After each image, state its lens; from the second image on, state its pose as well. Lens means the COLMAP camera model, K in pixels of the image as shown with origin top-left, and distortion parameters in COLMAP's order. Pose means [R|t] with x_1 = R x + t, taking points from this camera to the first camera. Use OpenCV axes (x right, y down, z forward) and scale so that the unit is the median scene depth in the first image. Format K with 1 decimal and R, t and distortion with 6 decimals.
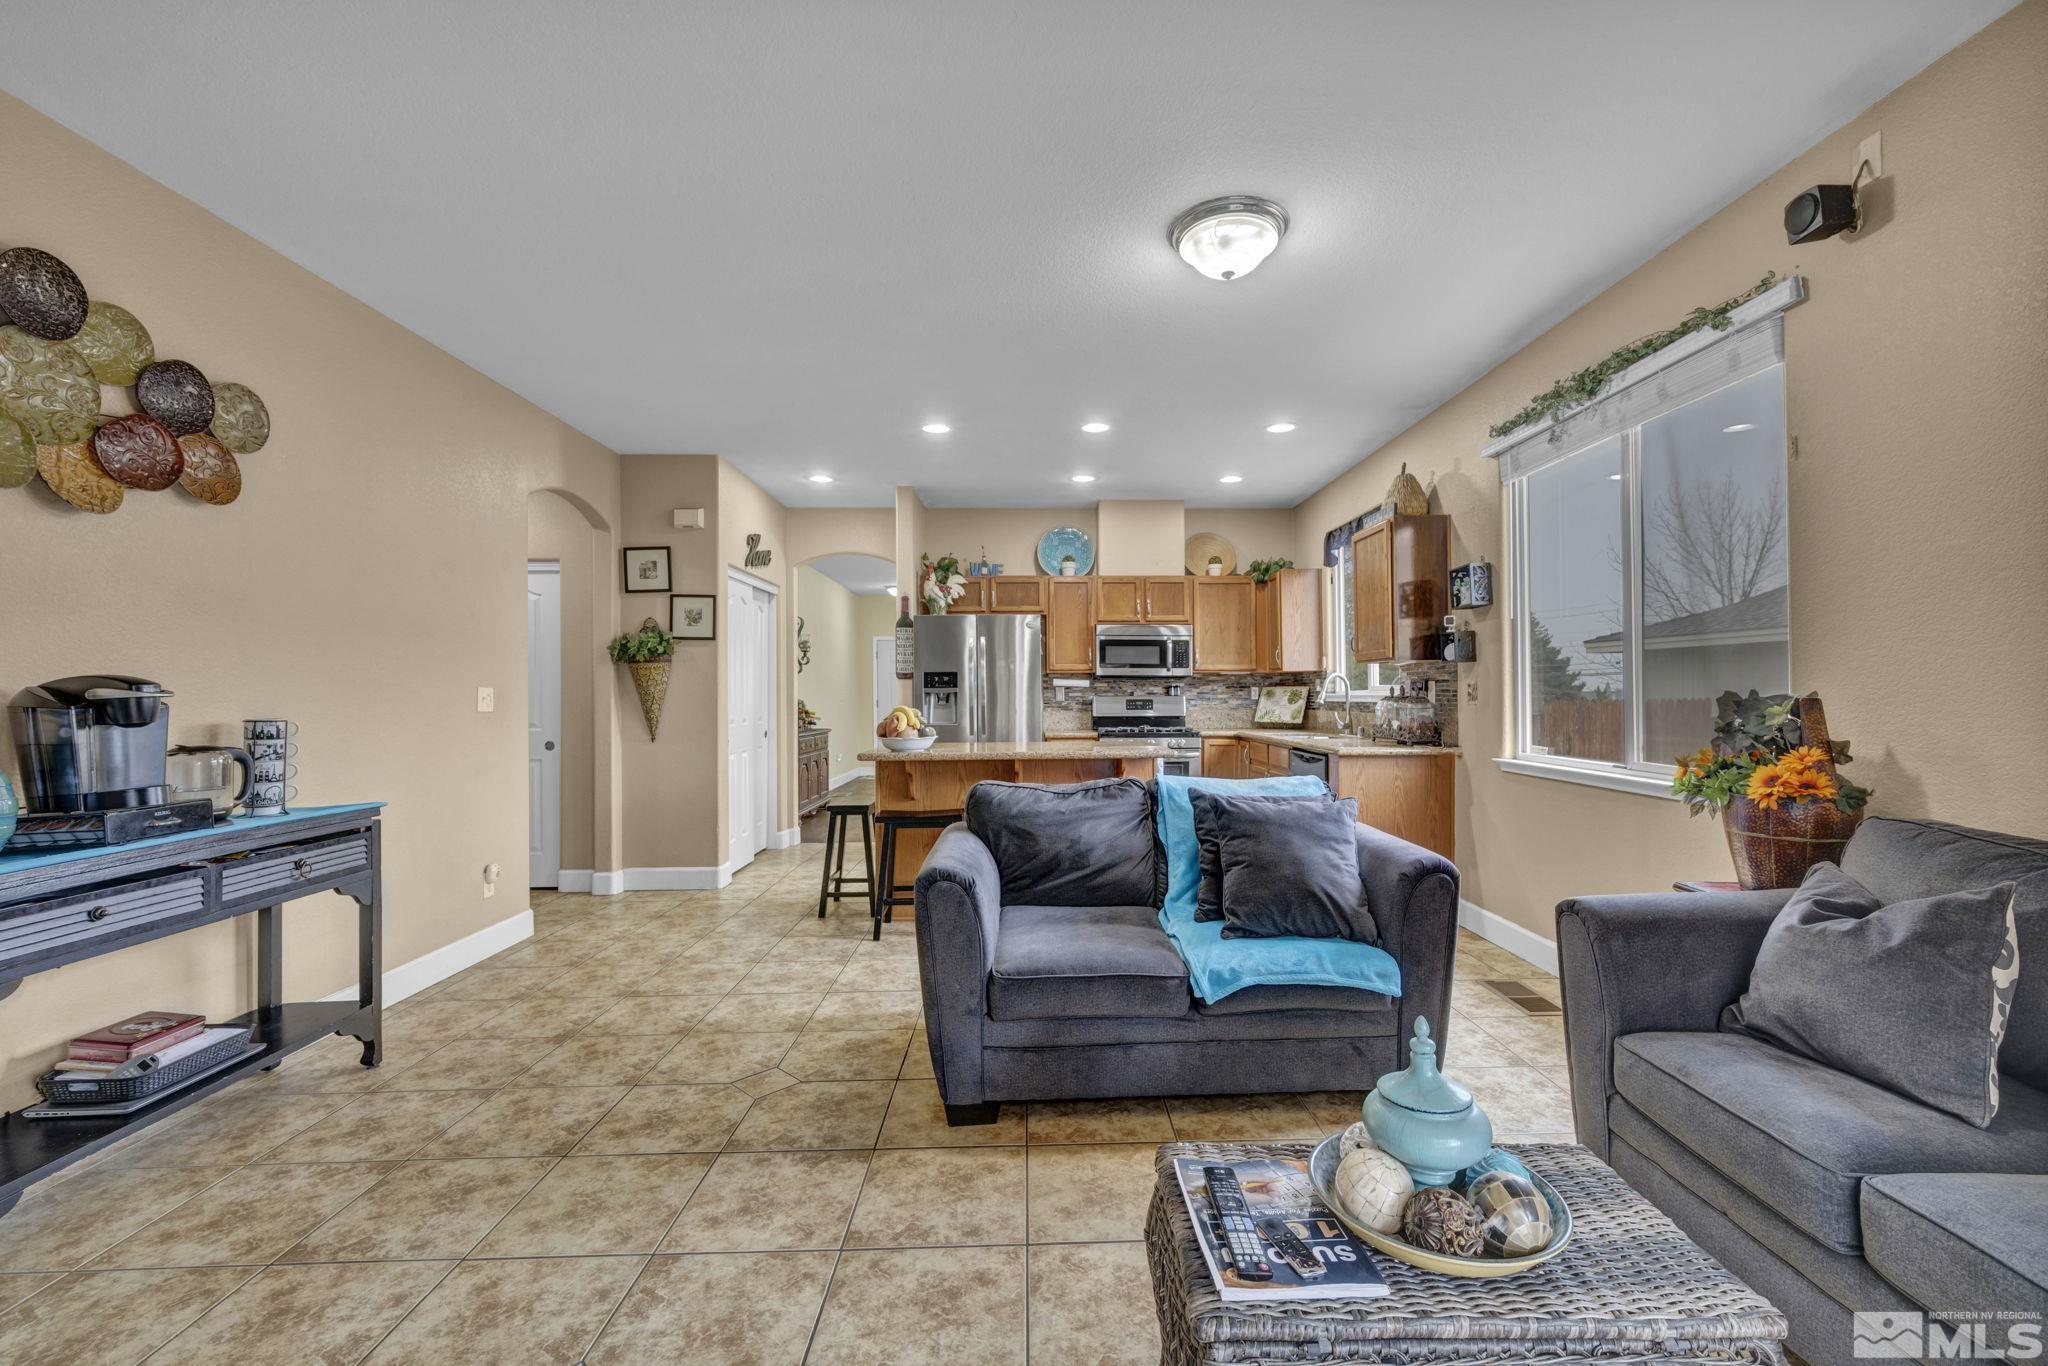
lens RADIAL K [[848.8, 0, 1058.9], [0, 848.8, 688.0], [0, 0, 1]] dist [0.002215, -0.001777]
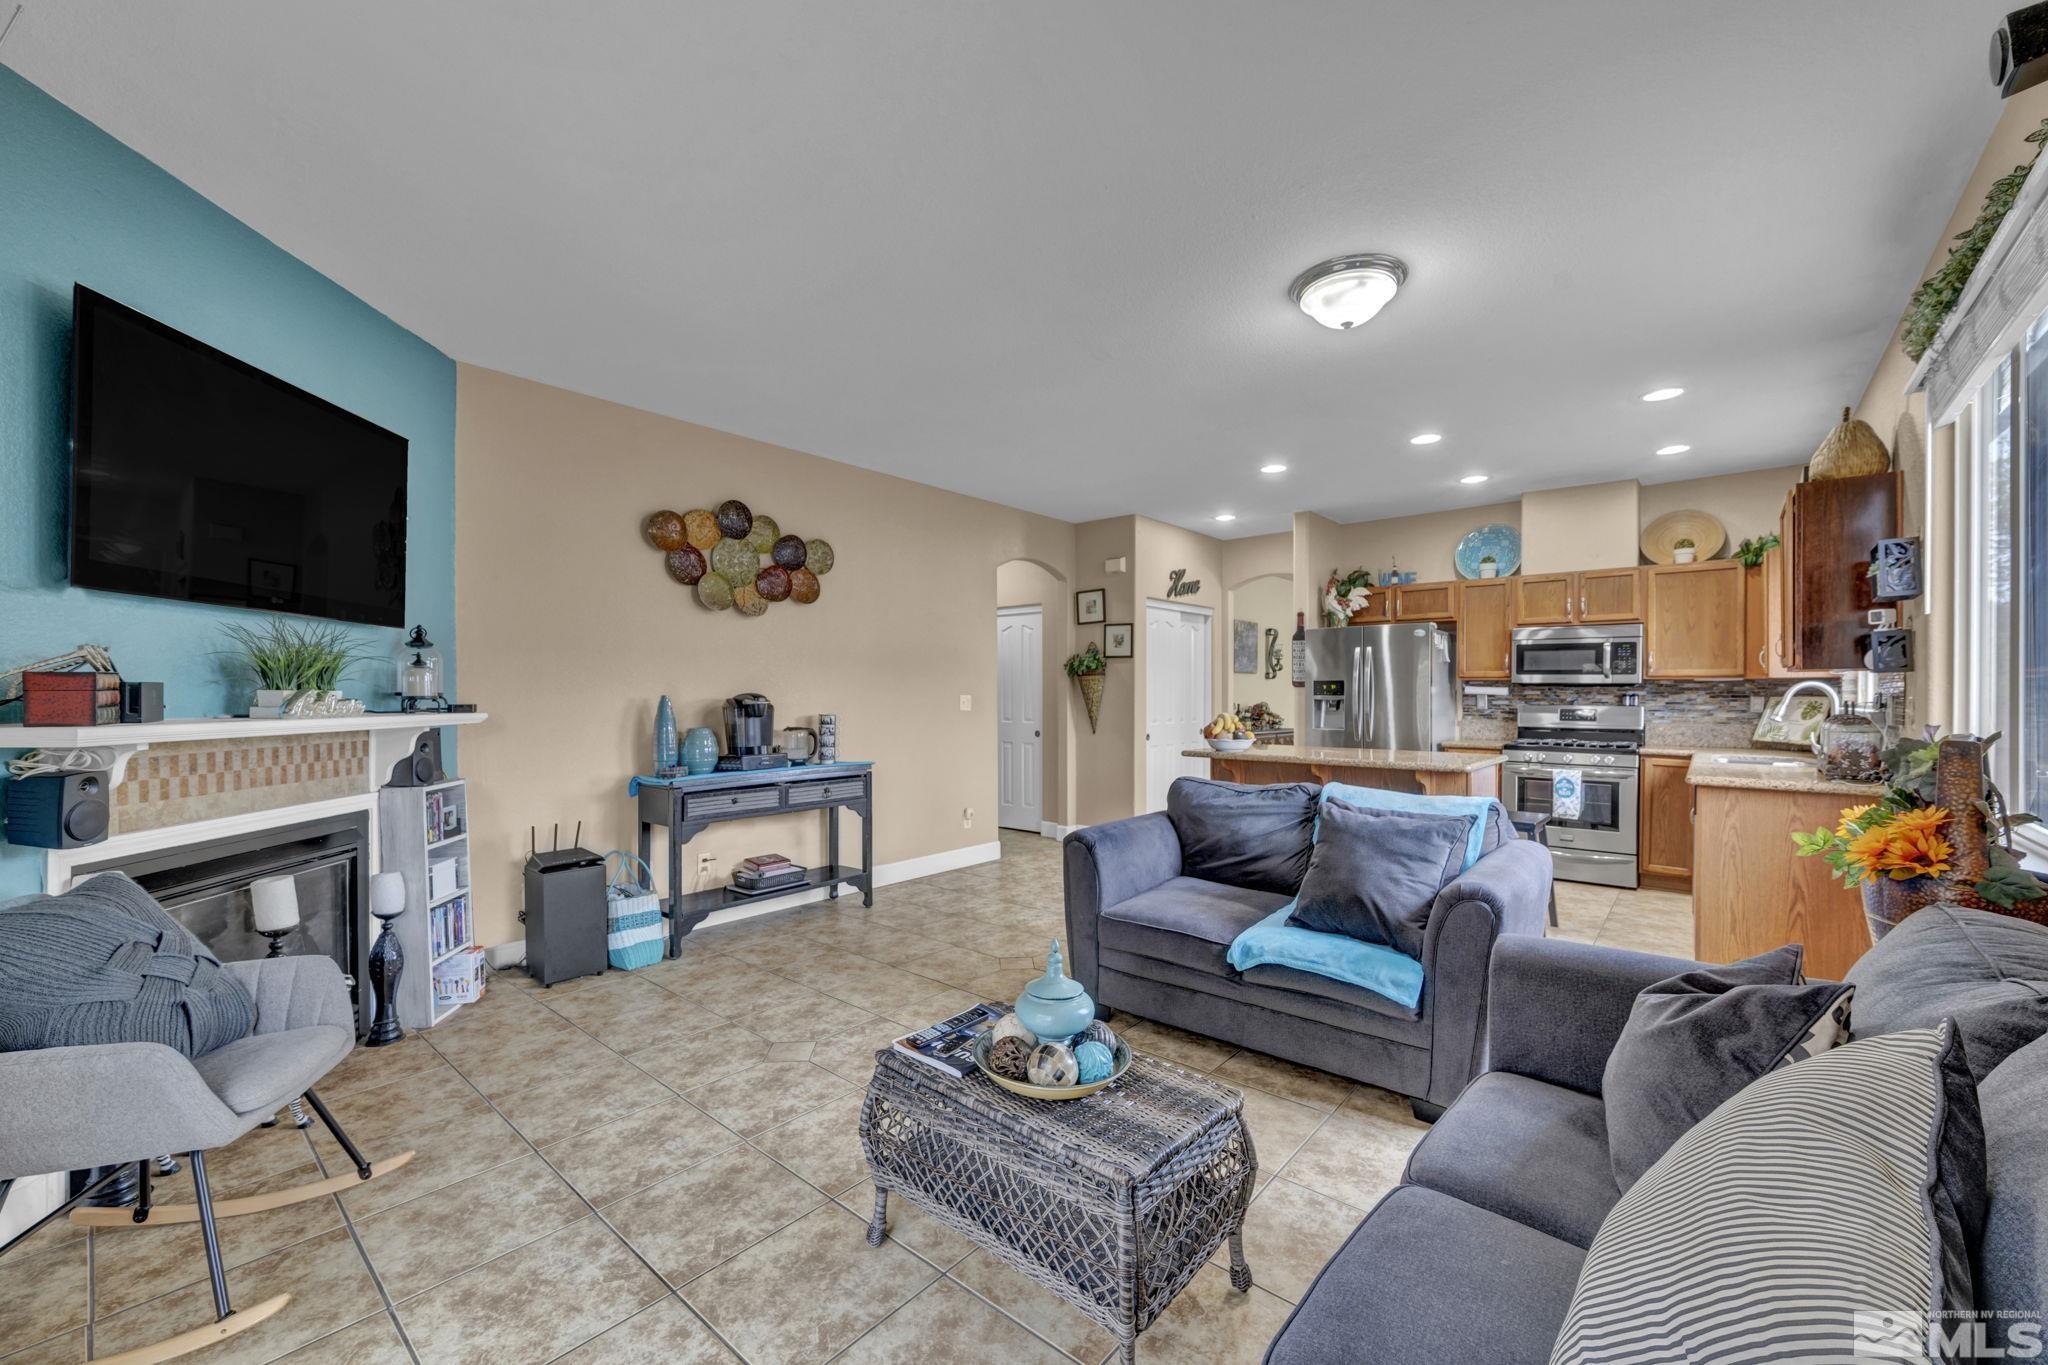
lens RADIAL K [[812.0, 0, 1033.0], [0, 812.0, 698.9], [0, 0, 1]] dist [0.001072, -0.001213]
pose [[0.739857, 0.012359, -0.672650, 0.389737], [-0.001961, 0.999867, 0.016214, -0.016507], [0.672761, -0.010677, 0.739783, -0.023298]]
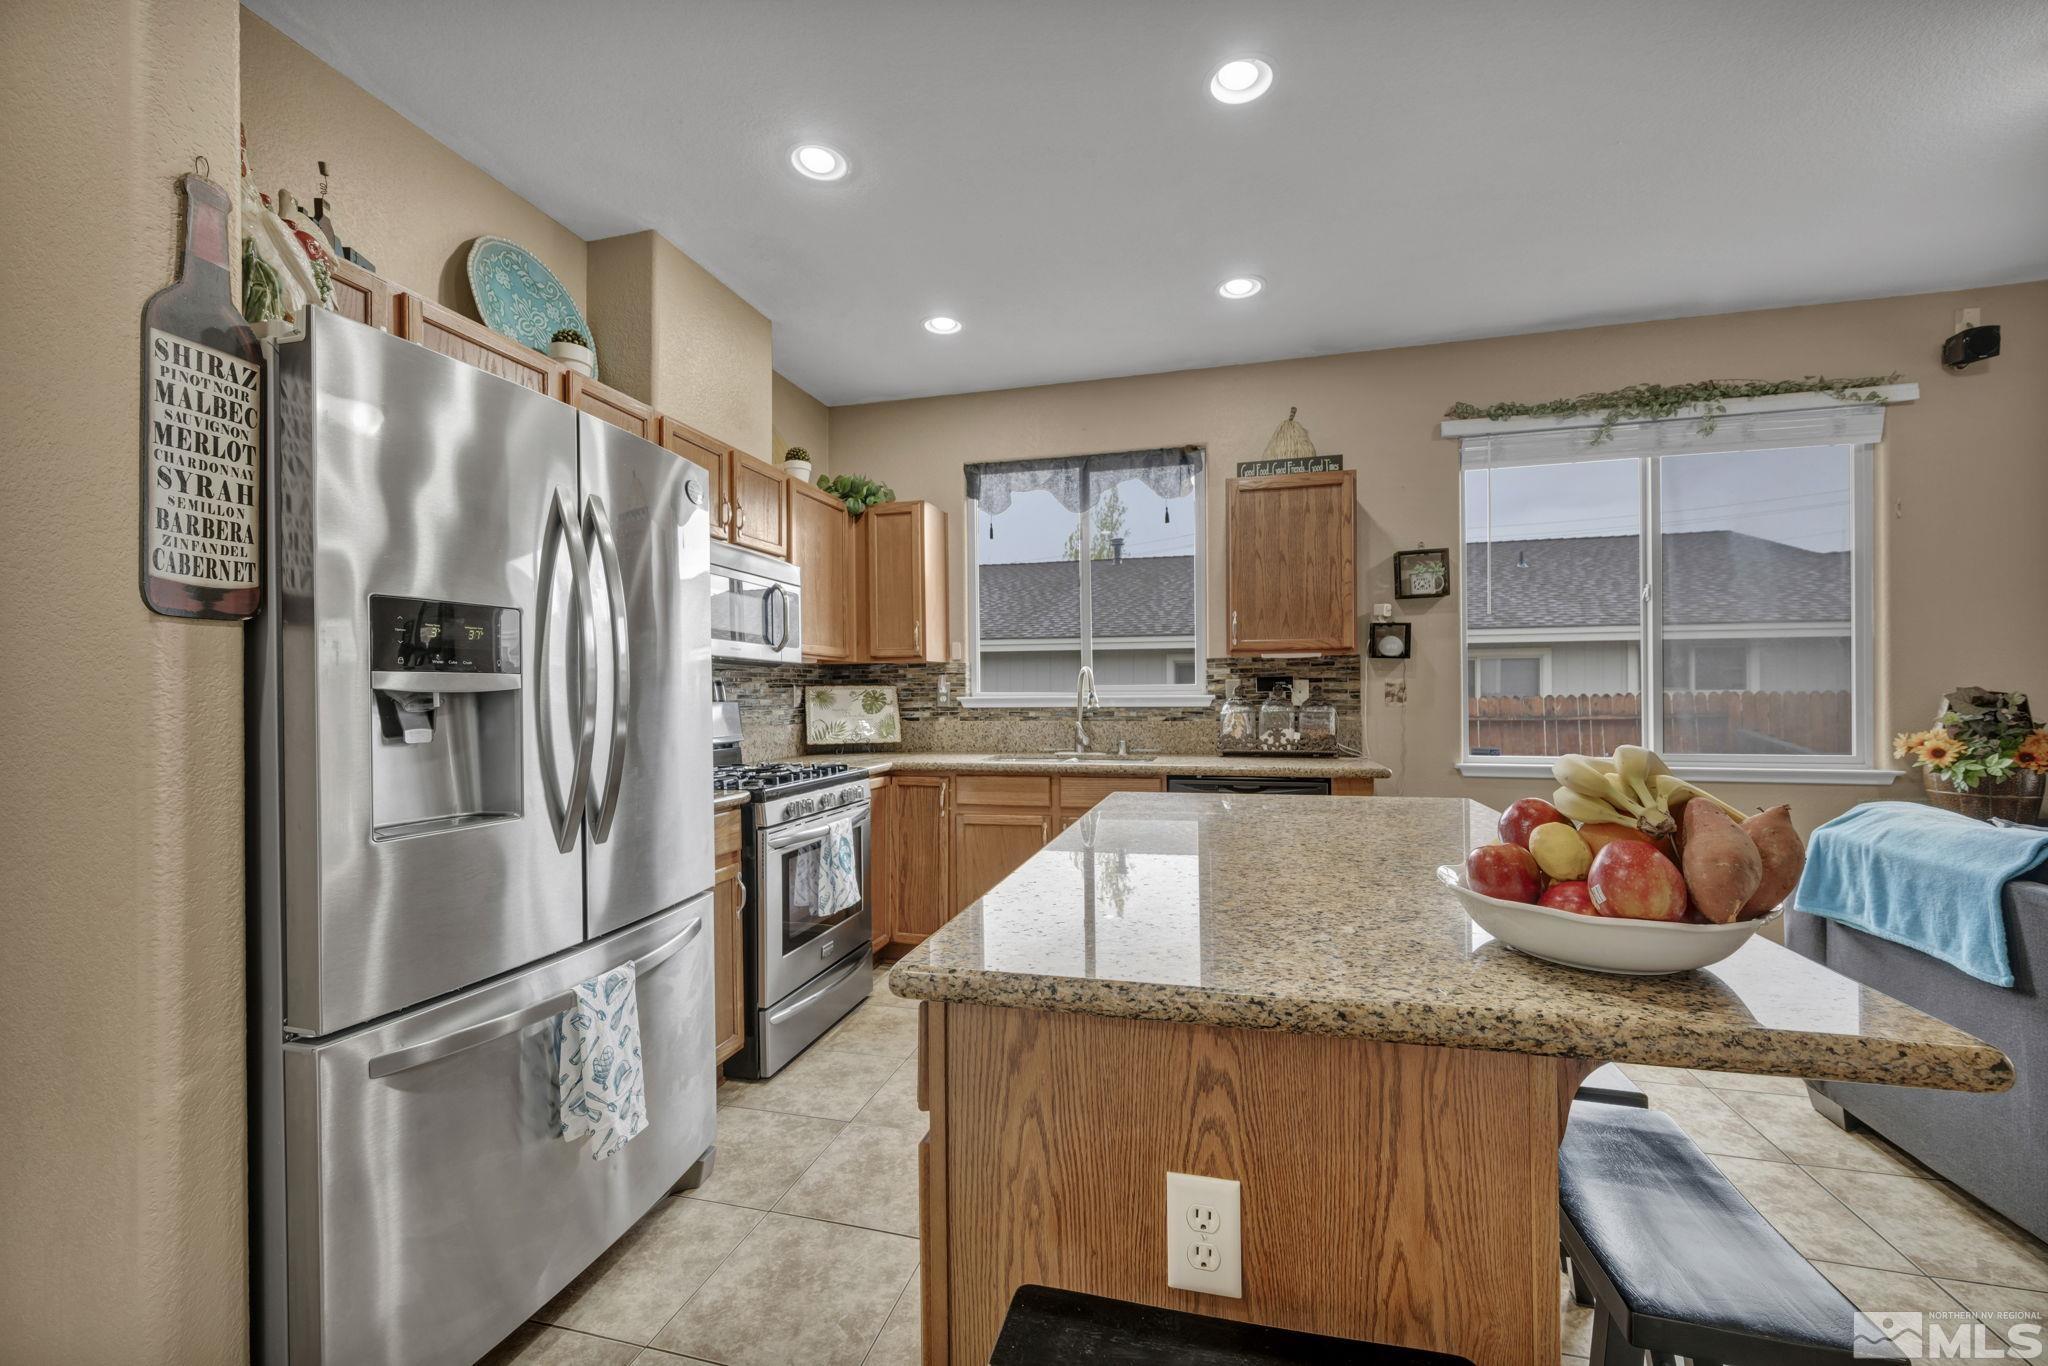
lens RADIAL K [[812.0, 0, 1030.4], [0, 812.0, 688.5], [0, 0, 1]] dist [0.001072, -0.001213]
pose [[0.287462, 0.009054, 0.957749, -0.429618], [-0.001230, 0.999958, -0.009084, 0.009203], [-0.957791, 0.001434, 0.287461, 1.103326]]
